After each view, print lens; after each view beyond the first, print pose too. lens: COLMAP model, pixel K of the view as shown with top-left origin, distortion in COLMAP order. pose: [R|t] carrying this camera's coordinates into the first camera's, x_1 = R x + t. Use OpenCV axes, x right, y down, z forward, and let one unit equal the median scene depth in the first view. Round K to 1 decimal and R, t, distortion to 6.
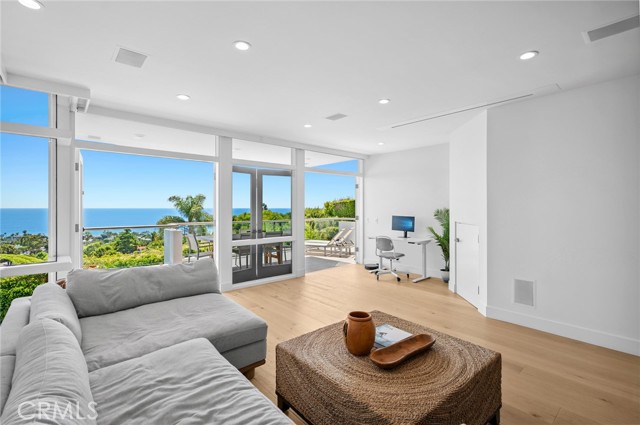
lens RADIAL K [[294.0, 0, 321.2], [0, 294.0, 208.6], [0, 0, 1]] dist [0.001491, 0.001824]
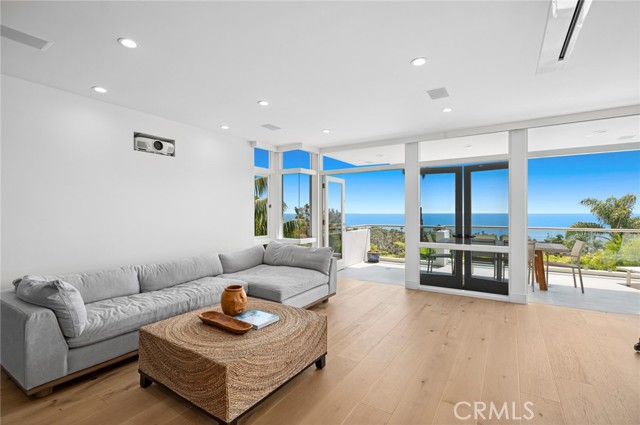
lens RADIAL K [[294.0, 0, 322.7], [0, 294.0, 211.6], [0, 0, 1]] dist [0.001491, 0.001824]
pose [[0.281197, -0.002982, -0.959646, 0.511947], [-0.004378, 0.999981, -0.004390, 0.008647], [0.959640, 0.005436, 0.281178, 0.340764]]
